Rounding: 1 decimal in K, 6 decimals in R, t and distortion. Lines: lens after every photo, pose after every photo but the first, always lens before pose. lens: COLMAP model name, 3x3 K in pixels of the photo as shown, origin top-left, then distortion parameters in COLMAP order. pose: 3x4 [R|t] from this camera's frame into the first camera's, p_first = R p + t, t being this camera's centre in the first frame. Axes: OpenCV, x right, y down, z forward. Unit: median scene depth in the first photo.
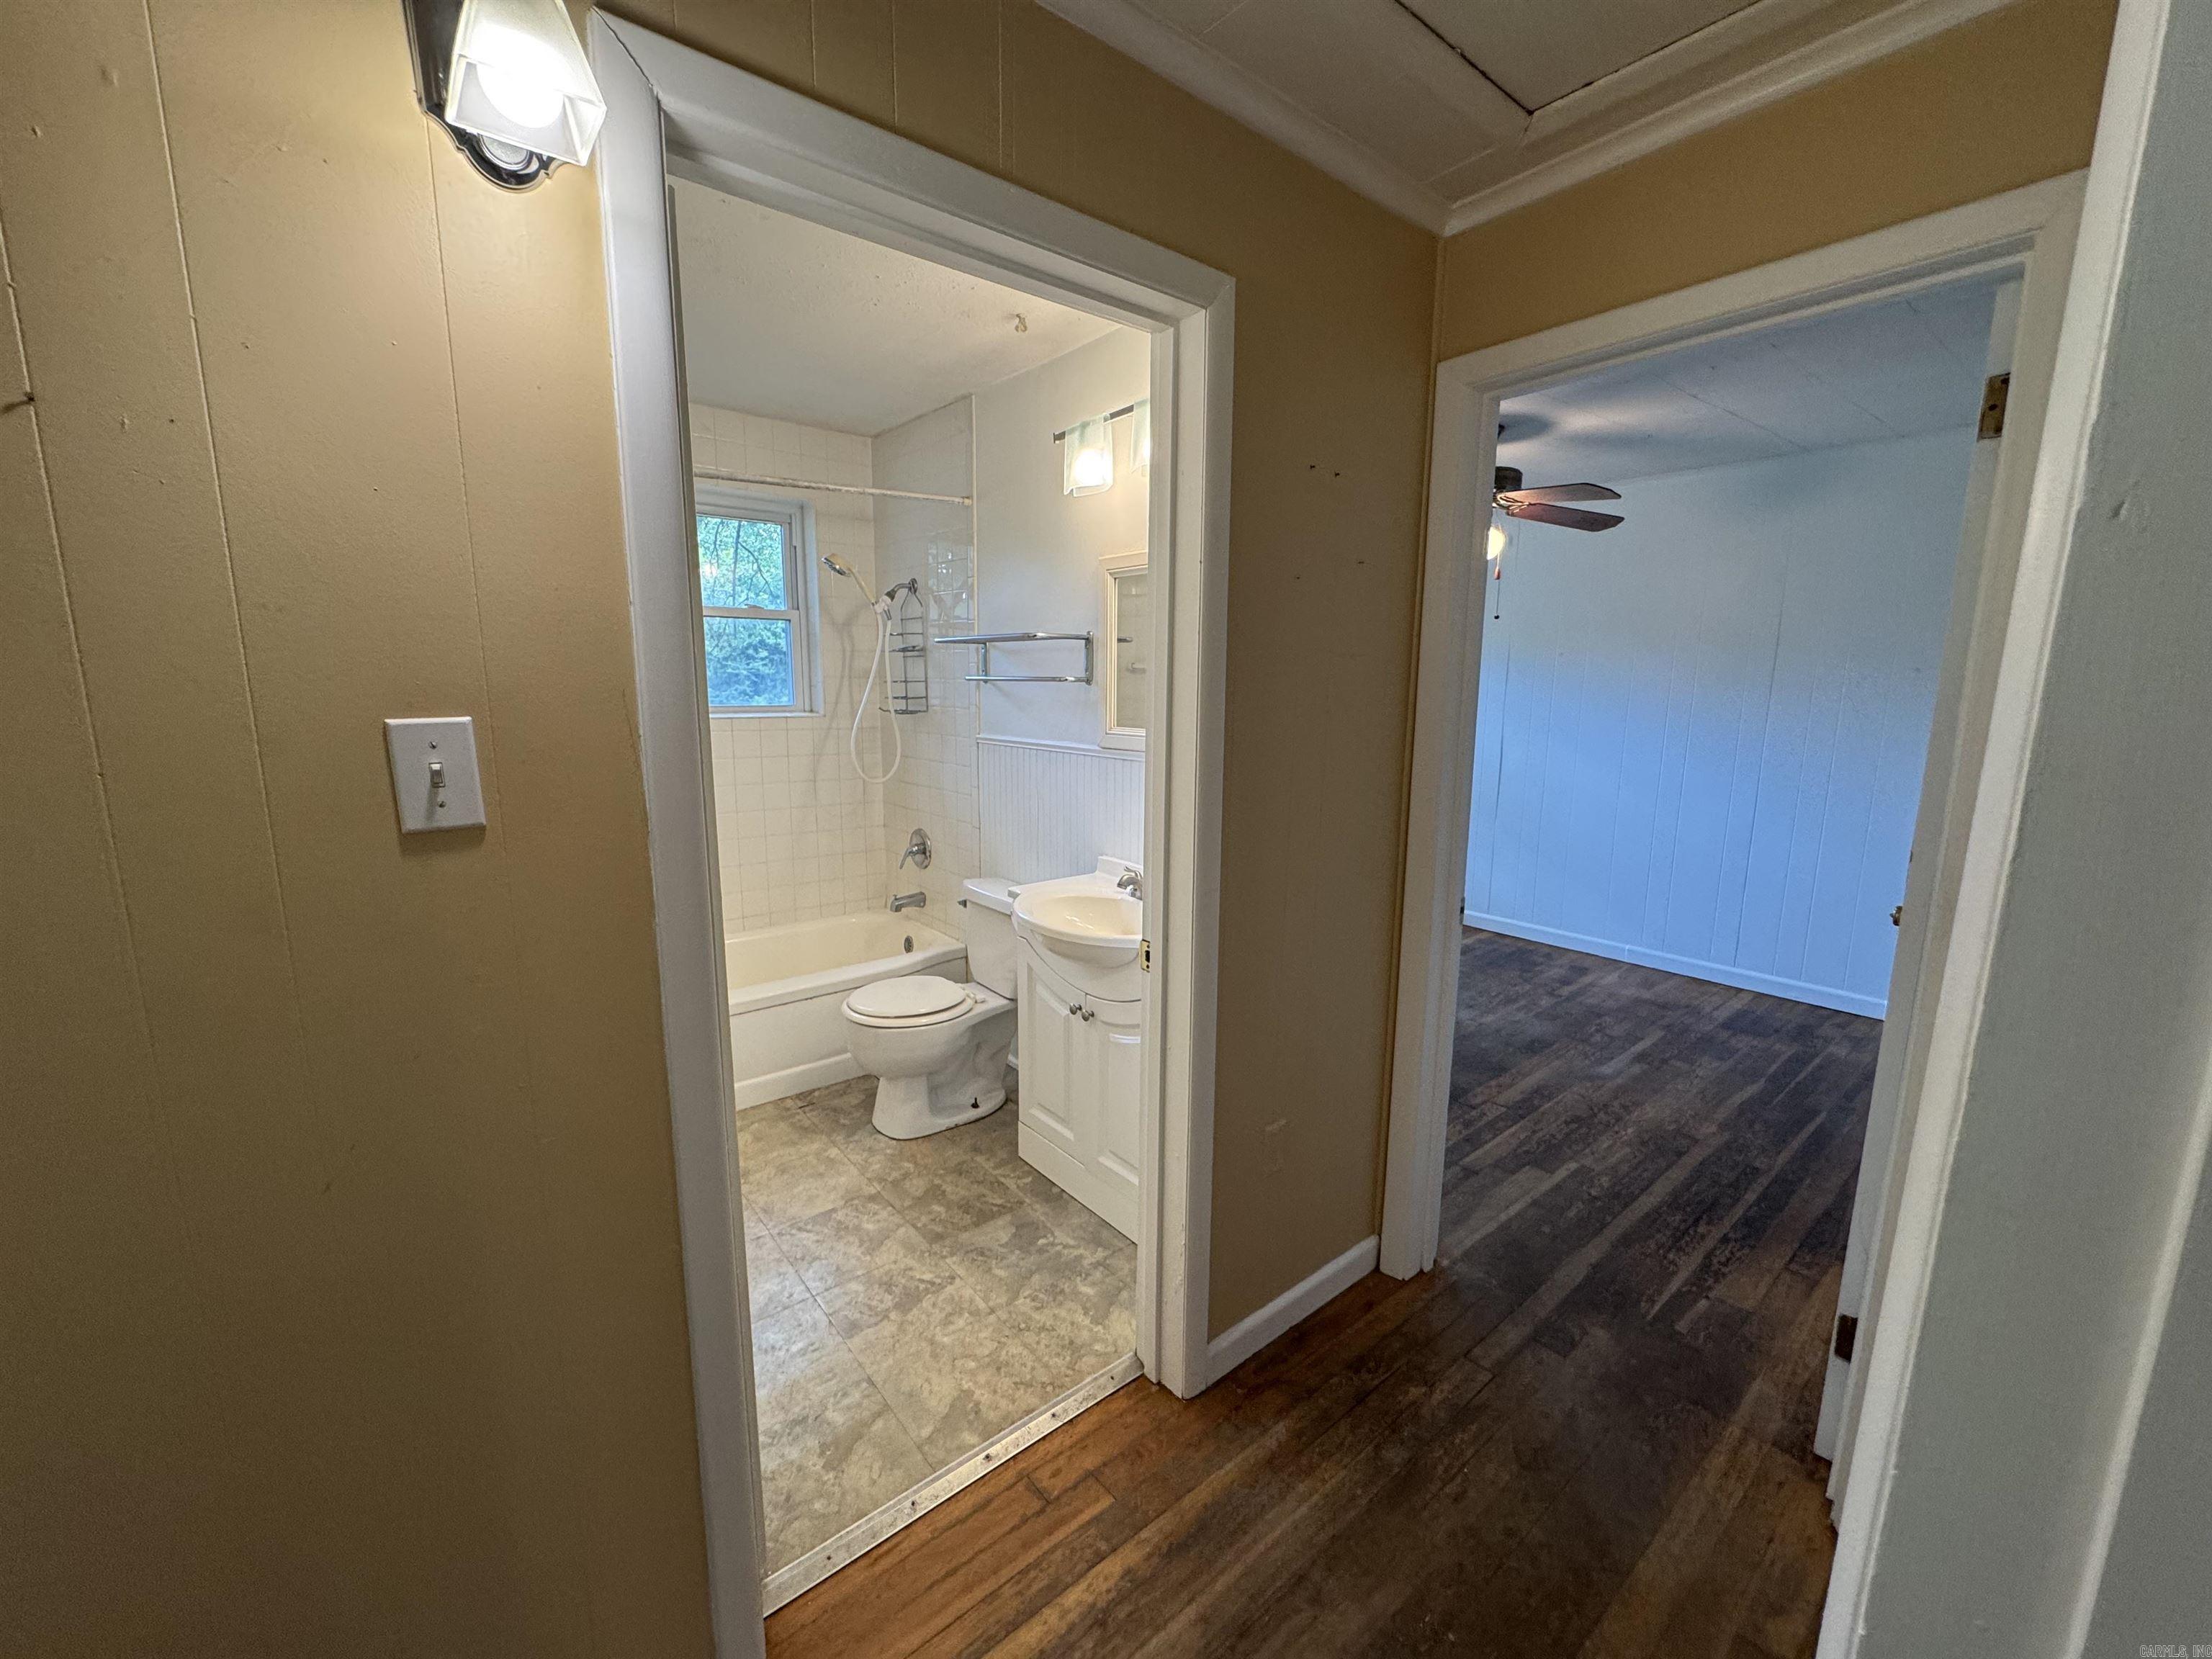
lens RADIAL K [[879.7, 0, 1104.7], [0, 879.7, 833.4], [0, 0, 1]] dist [-0.001004, -0.000226]
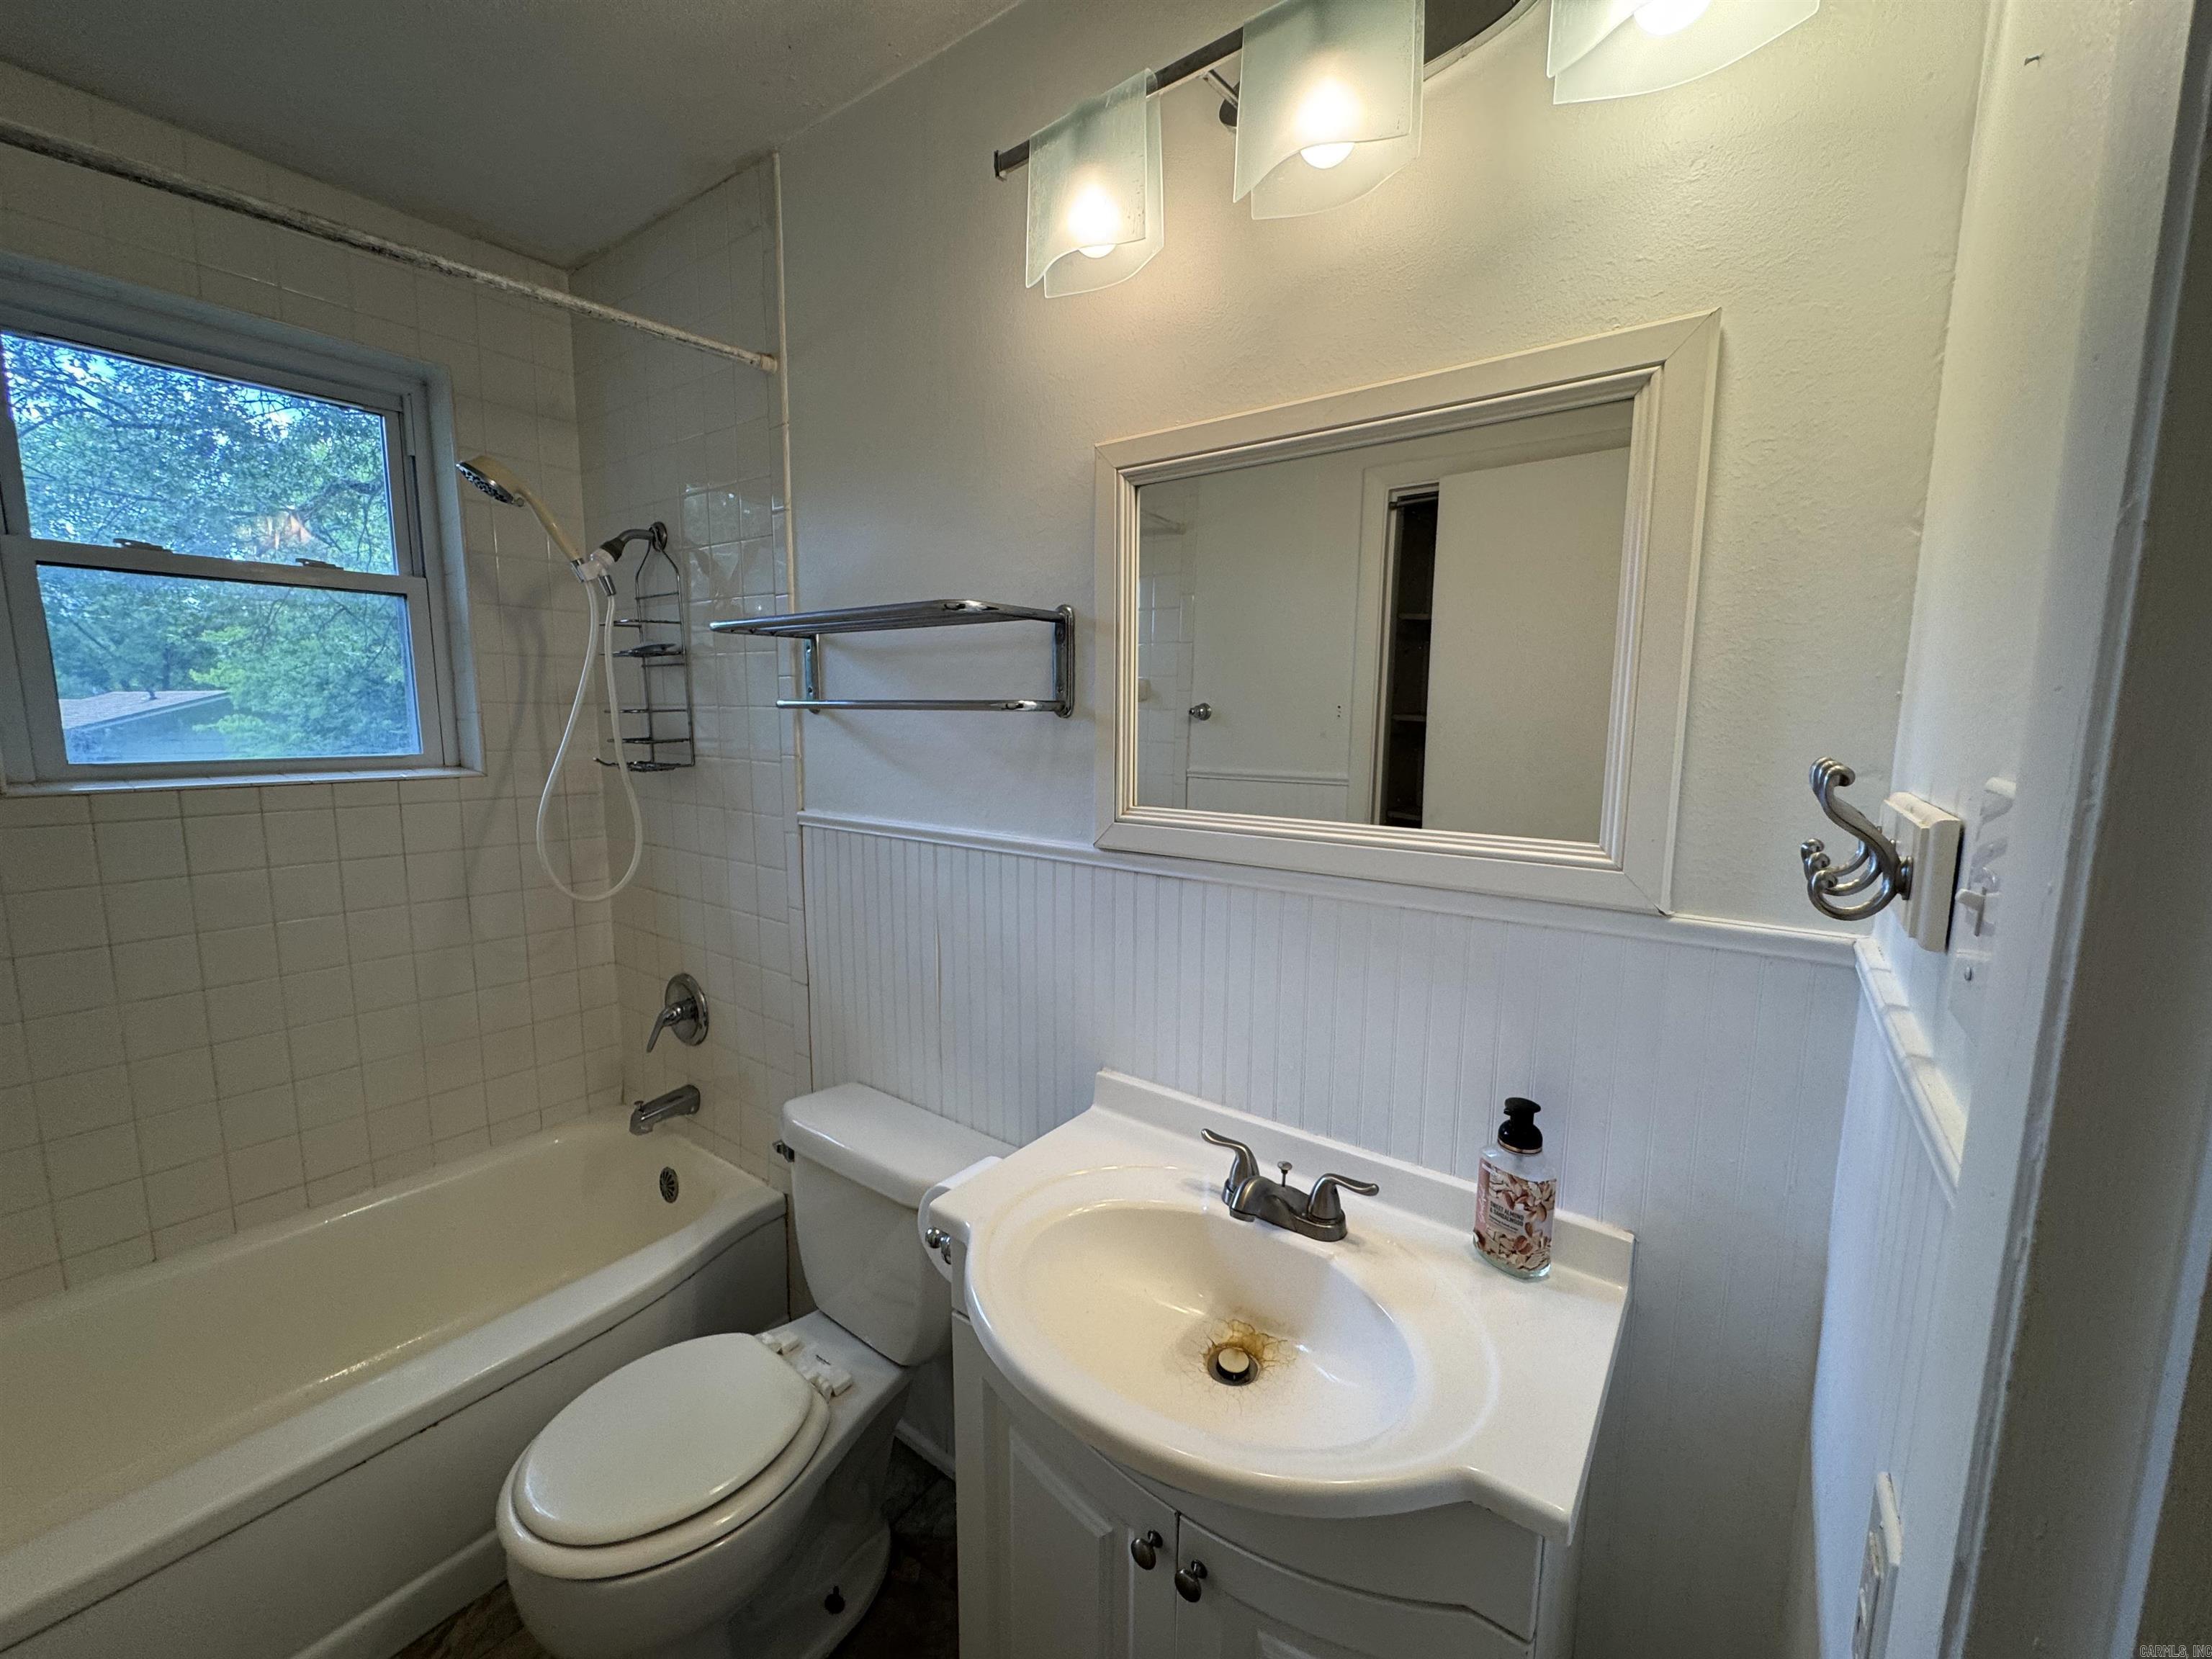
lens RADIAL K [[885.1, 0, 1099.1], [0, 885.1, 832.1], [0, 0, 1]] dist [-0.001589, -0.000081]
pose [[0.970170, -0.035534, 0.239807, -0.094934], [0.043584, 0.998648, -0.028348, -0.073841], [-0.238475, 0.037954, 0.970407, 0.427867]]
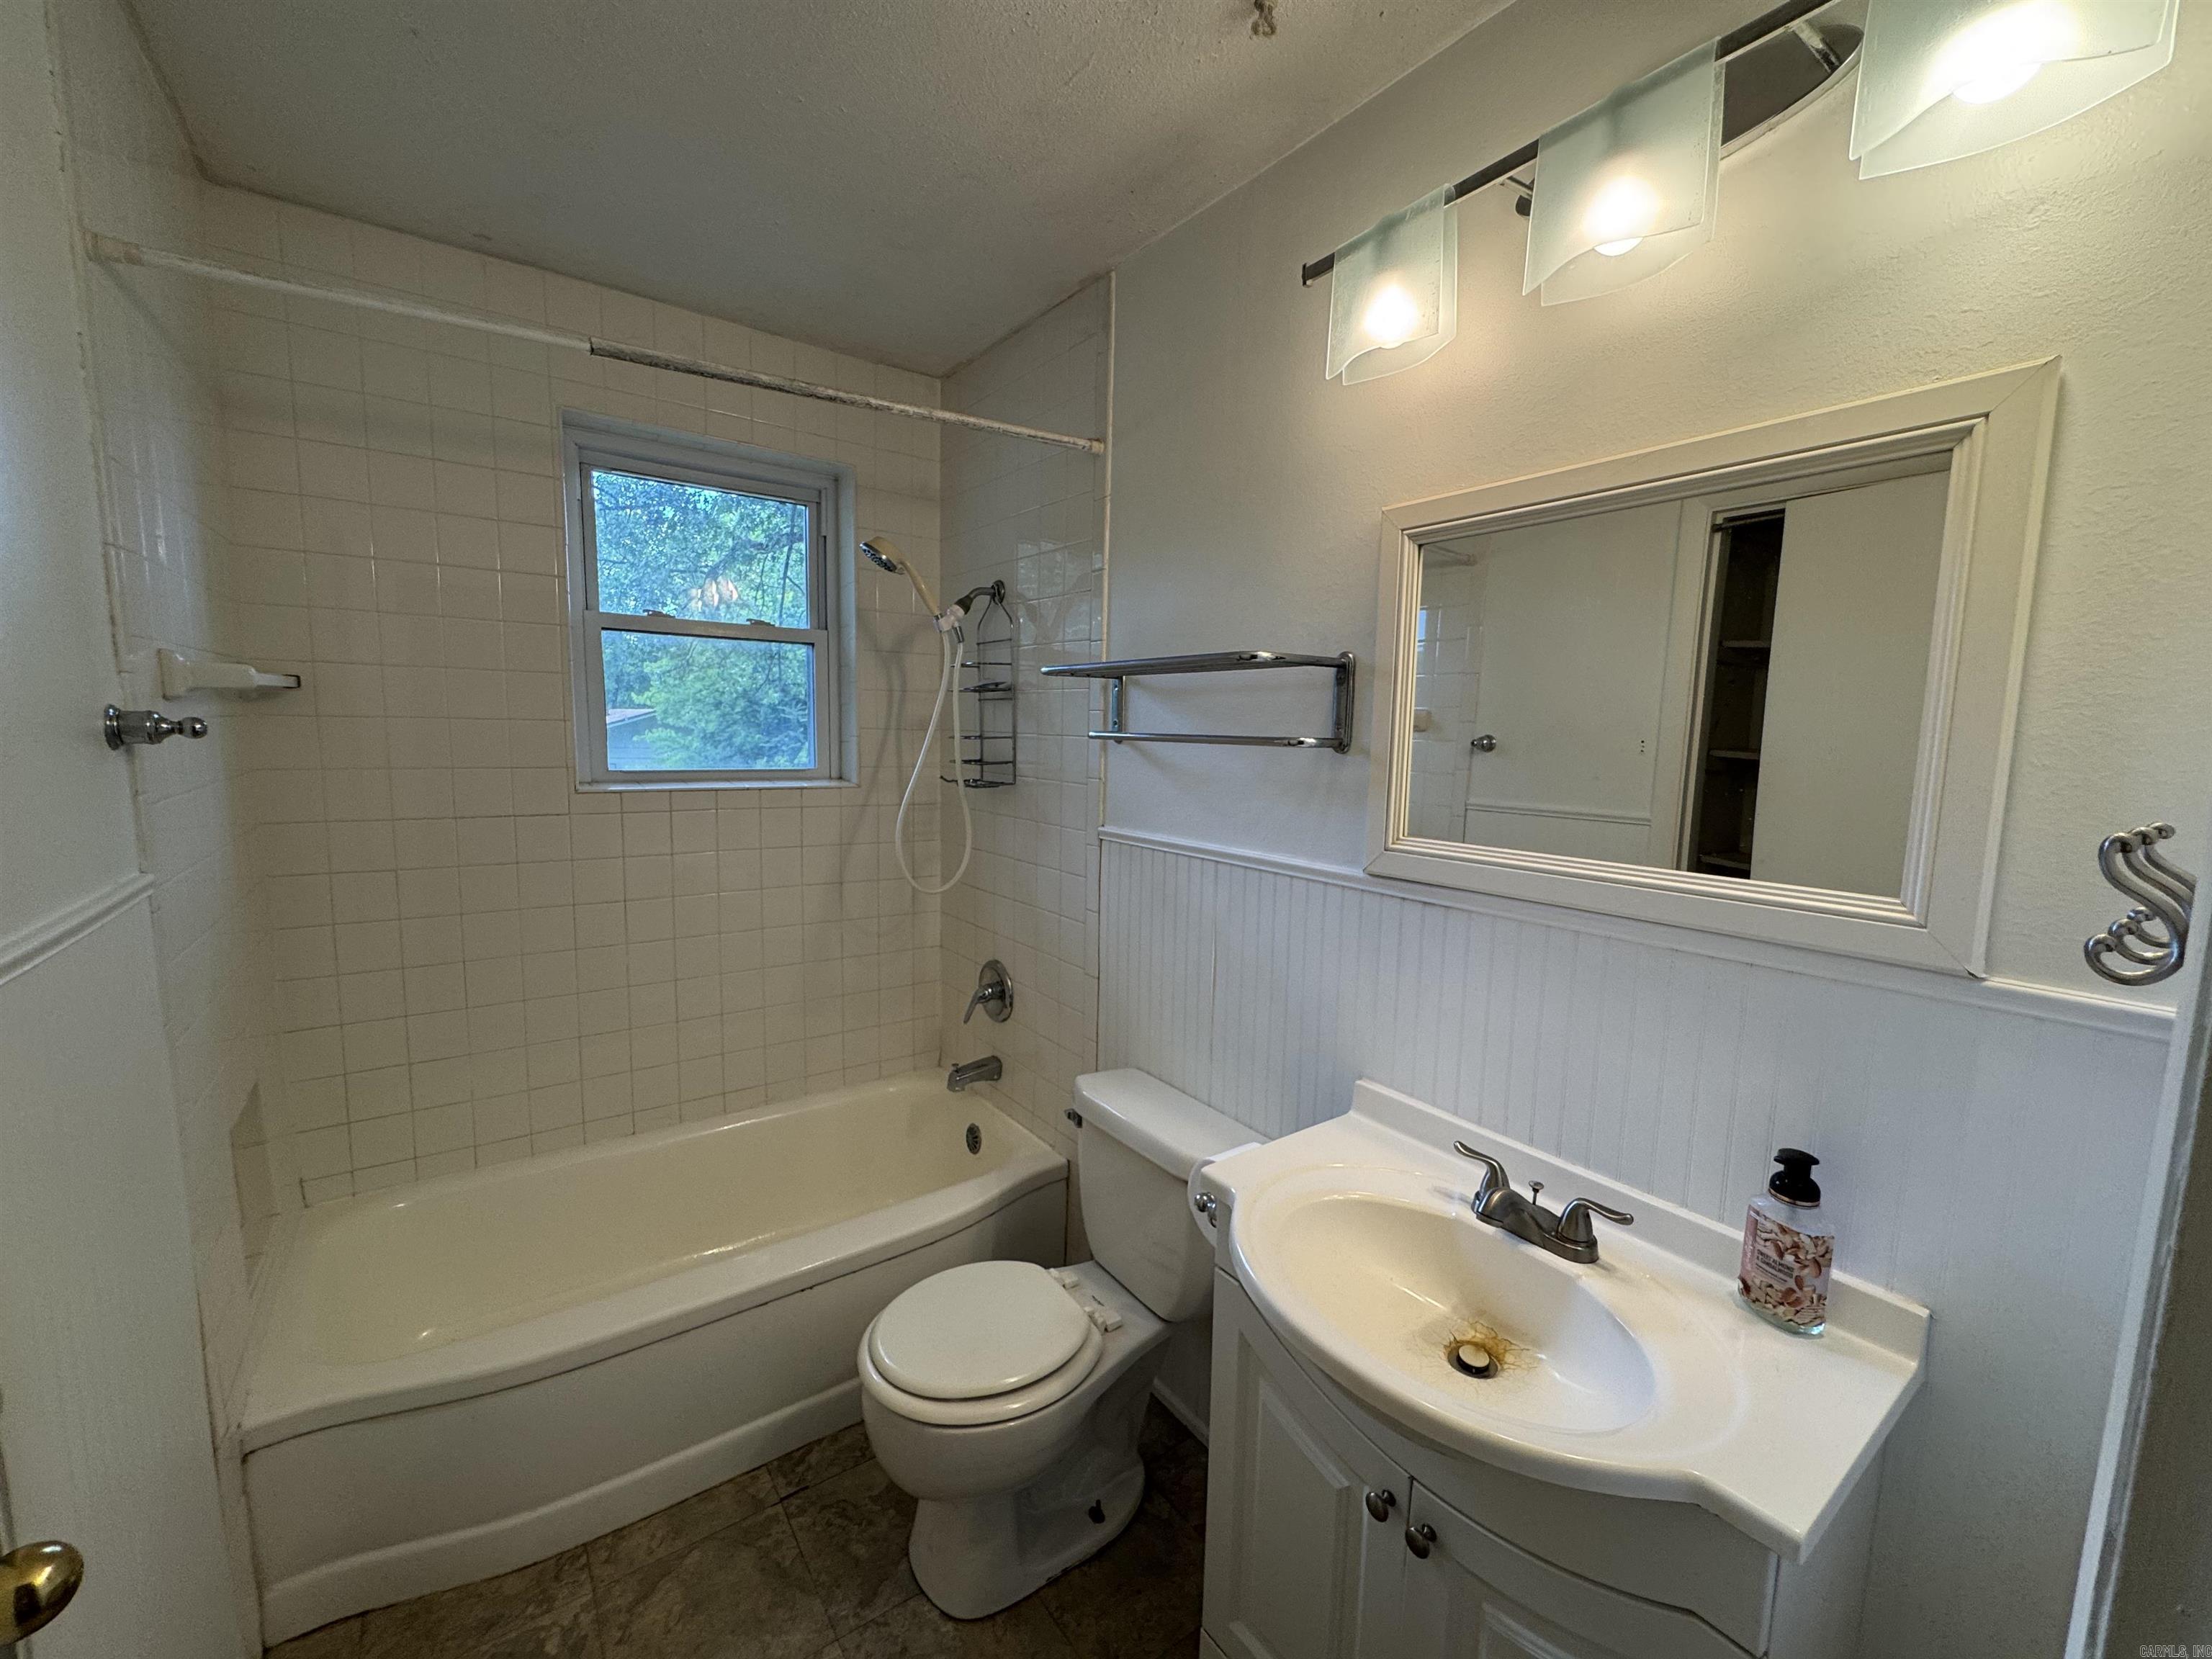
lens RADIAL K [[882.3, 0, 1103.7], [0, 882.3, 832.7], [0, 0, 1]] dist [-0.002280, -0.000099]
pose [[0.998408, 0.017597, -0.053589, -0.105848], [-0.020553, 0.998269, -0.055108, -0.071670], [0.052527, 0.056122, 0.997041, 0.377904]]
